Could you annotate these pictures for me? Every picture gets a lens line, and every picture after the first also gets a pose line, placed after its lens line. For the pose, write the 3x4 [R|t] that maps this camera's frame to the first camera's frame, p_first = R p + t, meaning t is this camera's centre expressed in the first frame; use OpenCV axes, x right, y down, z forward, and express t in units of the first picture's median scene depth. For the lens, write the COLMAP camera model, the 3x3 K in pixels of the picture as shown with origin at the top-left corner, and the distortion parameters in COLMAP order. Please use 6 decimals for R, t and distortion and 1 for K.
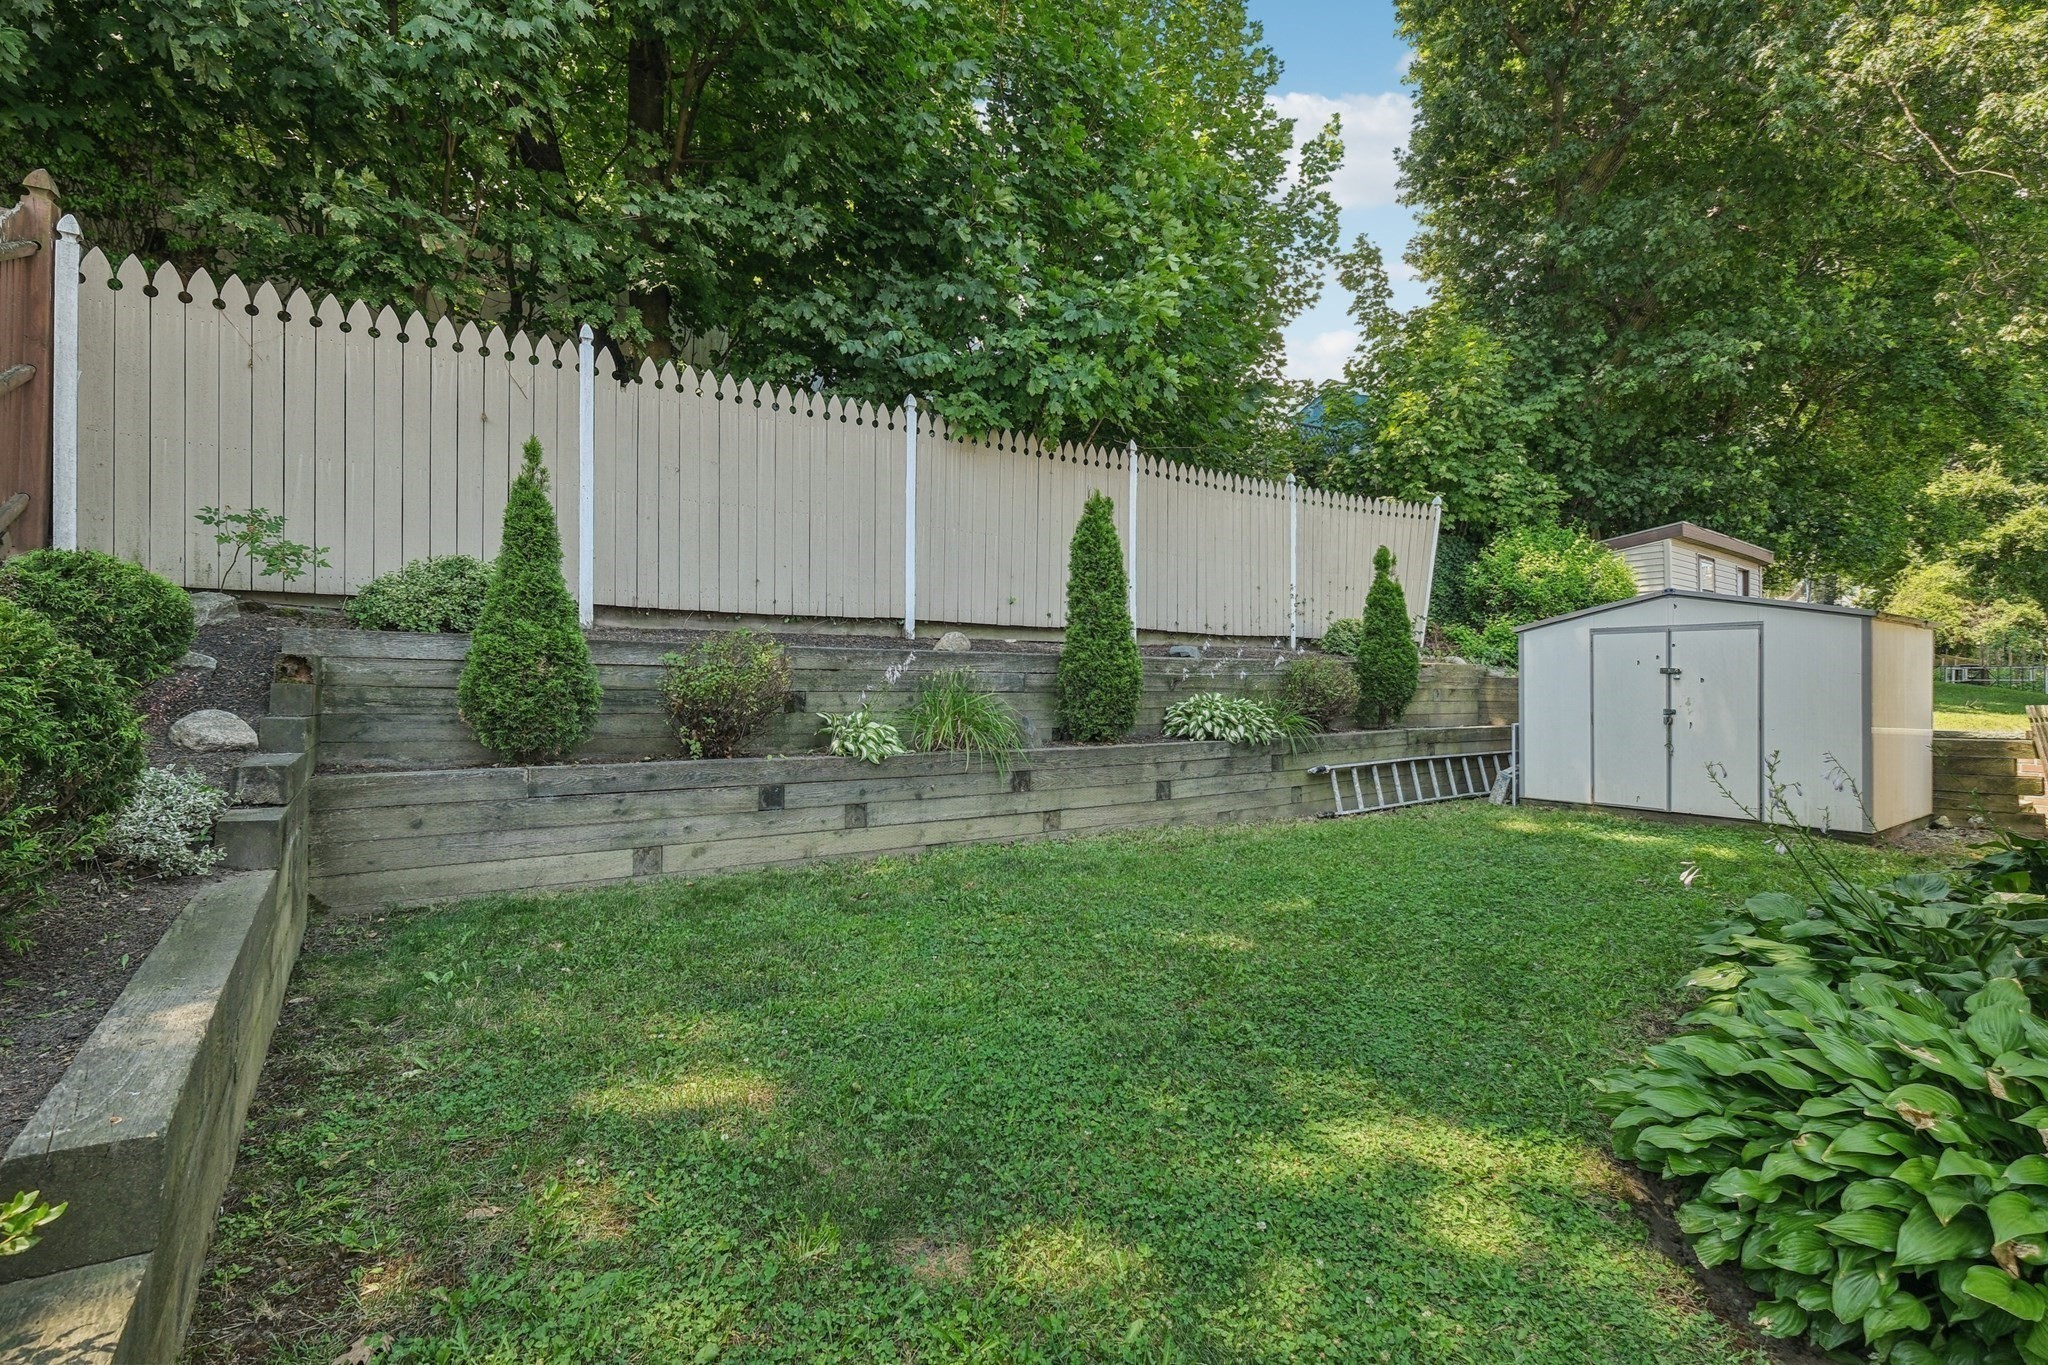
lens RADIAL K [[900.2, 0, 1024.0], [0, 900.2, 682.5], [0, 0, 1]] dist [-0.004705, 0.000204]
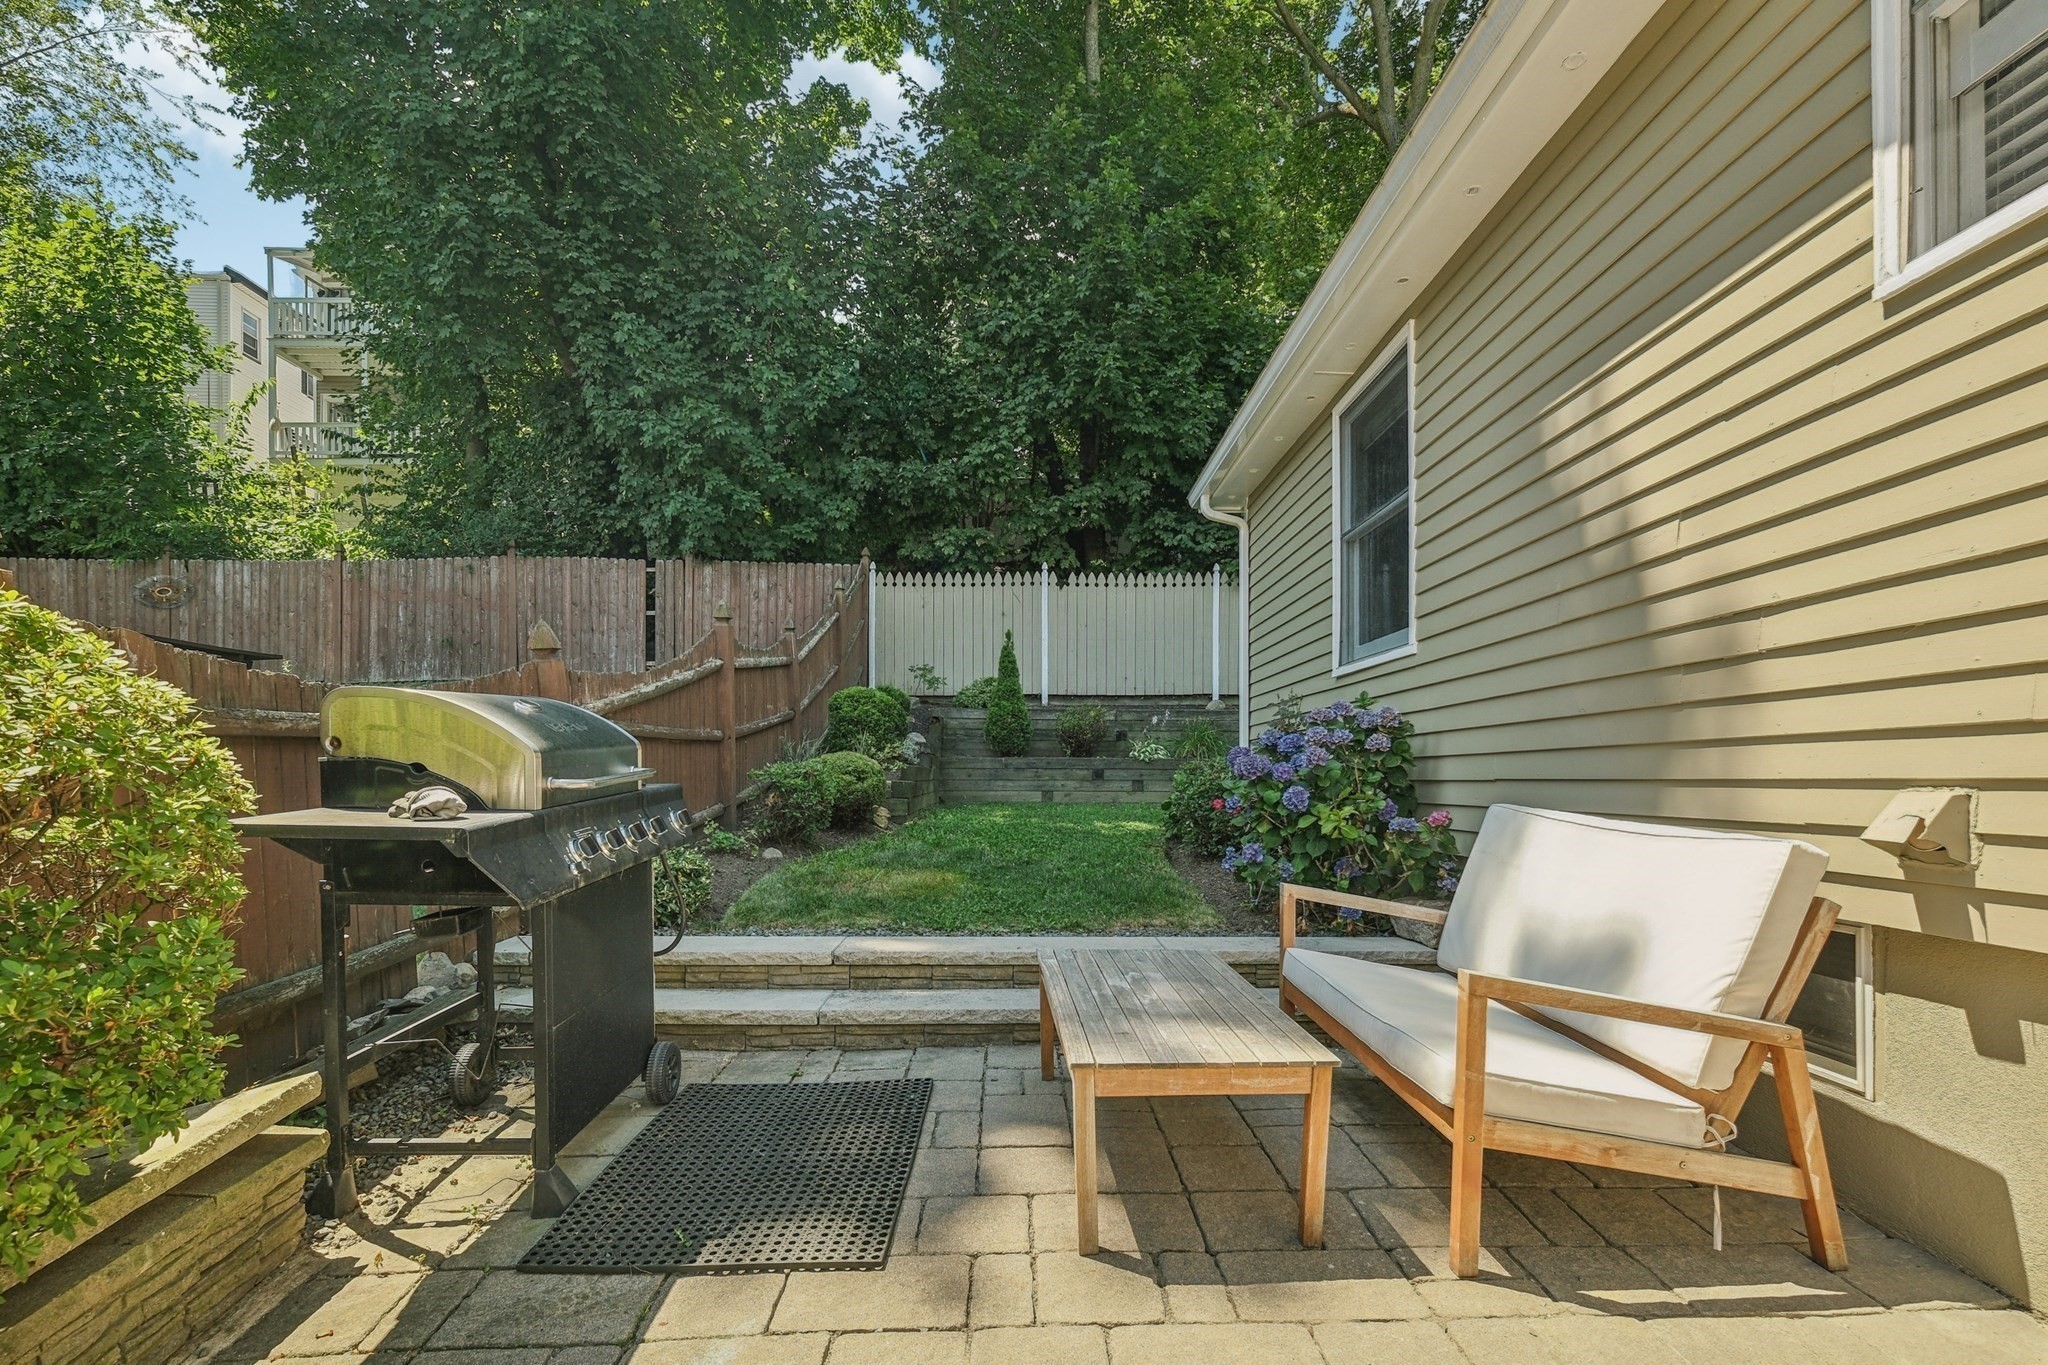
lens RADIAL K [[934.3, 0, 1017.1], [0, 934.3, 772.8], [0, 0, 1]] dist [0.001958, -0.000486]
pose [[0.817518, -0.002583, -0.575897, 0.951657], [0.003181, 0.999995, 0.000031, 0.126992], [0.575894, -0.001857, 0.817522, -1.098489]]
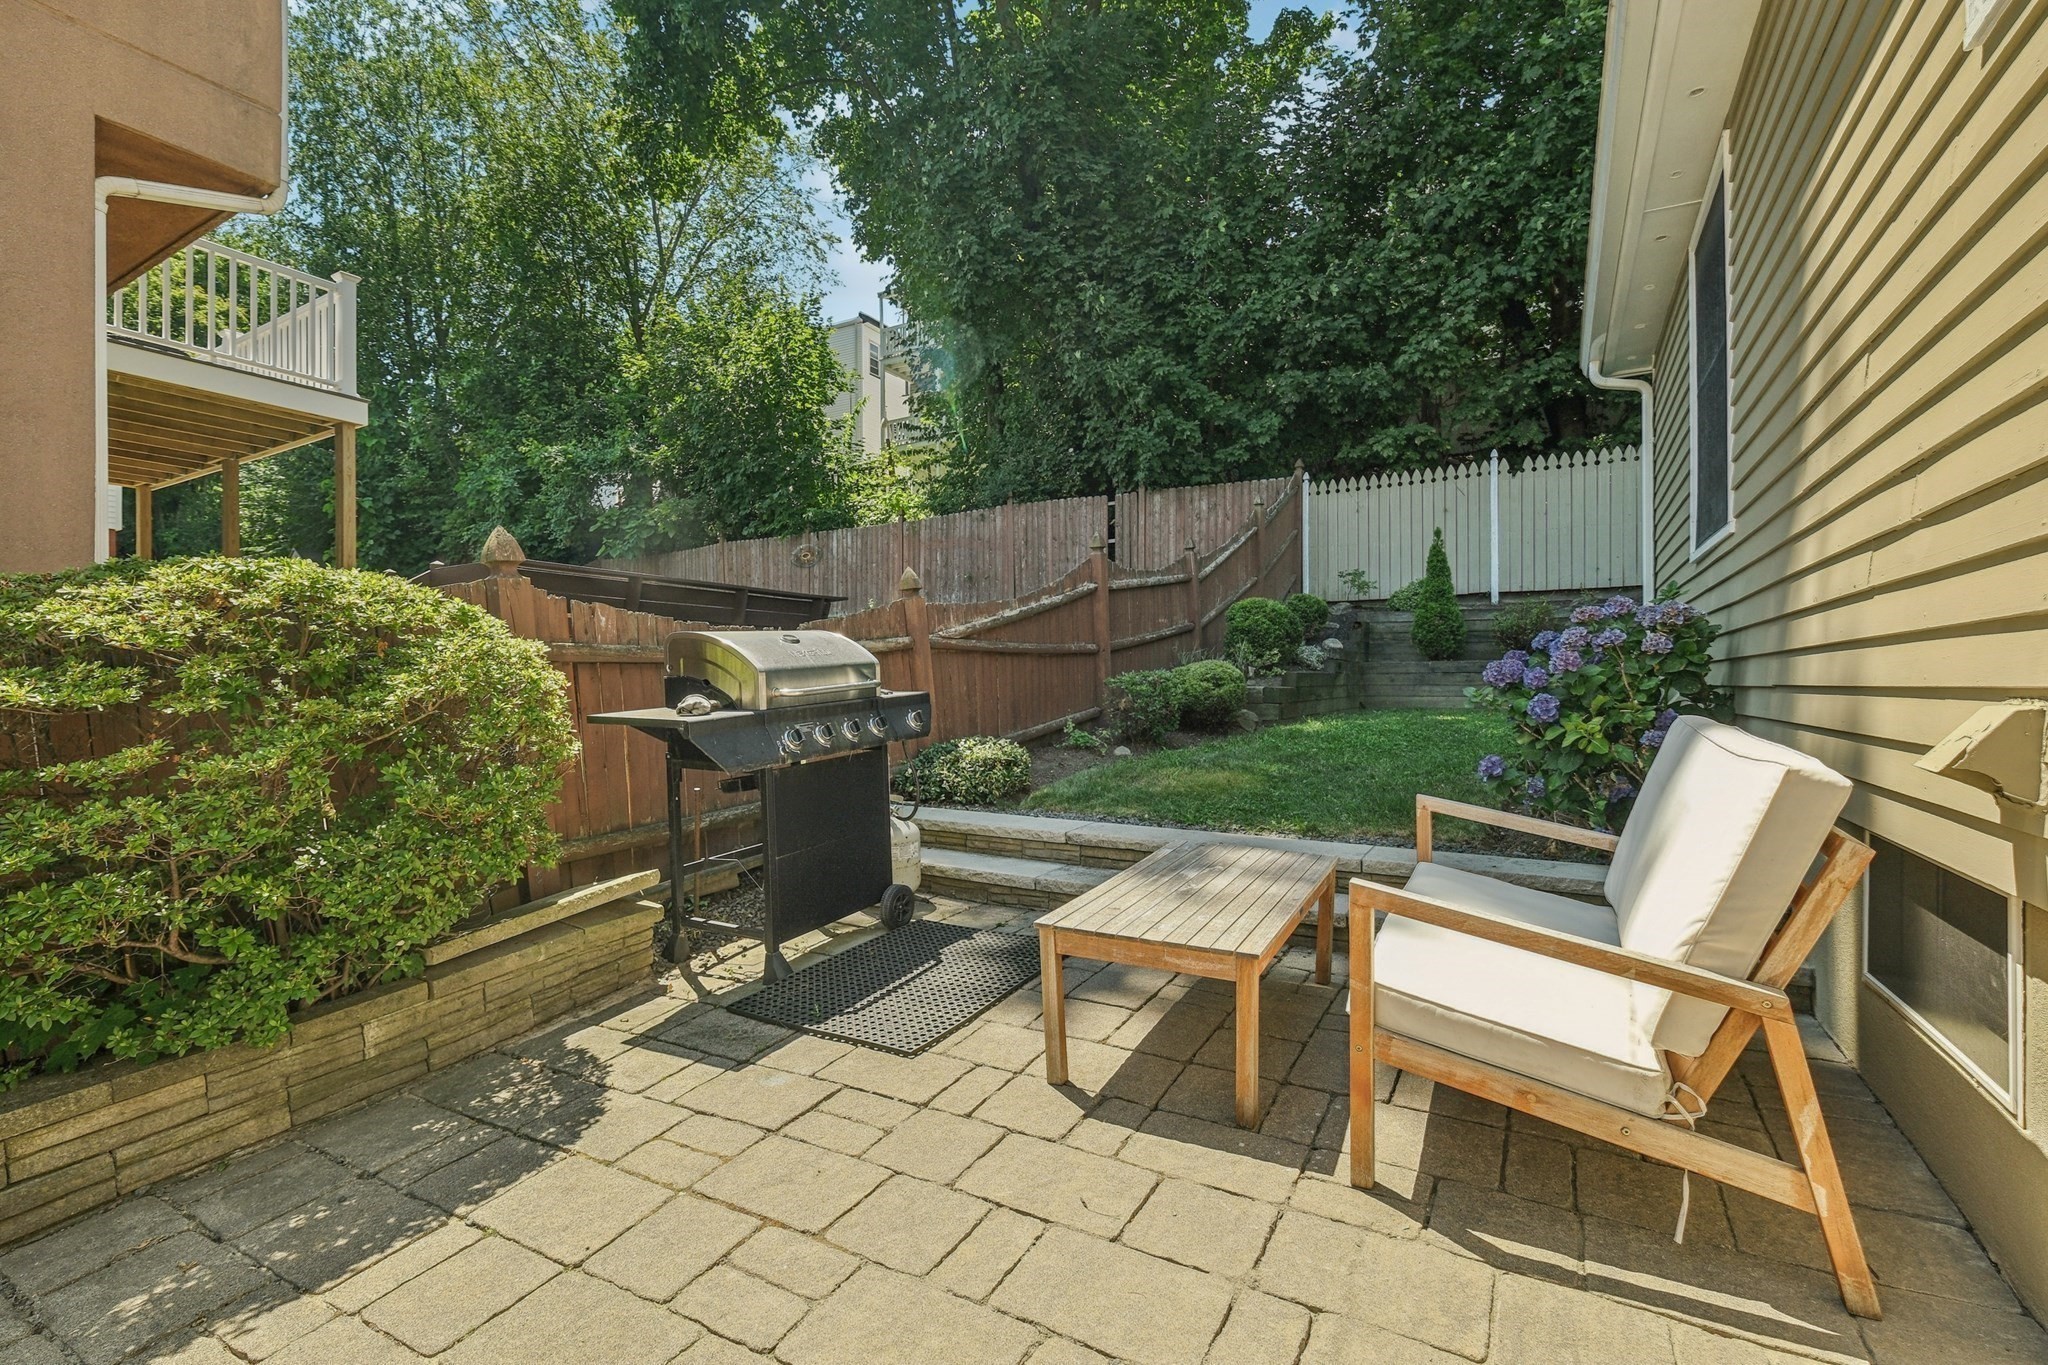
lens RADIAL K [[900.2, 0, 1024.0], [0, 900.2, 682.5], [0, 0, 1]] dist [-0.004705, 0.000204]
pose [[0.393683, -0.002784, -0.919242, 1.184265], [0.010185, 0.999947, 0.001333, 0.125471], [0.919190, -0.009887, 0.393690, -0.937475]]
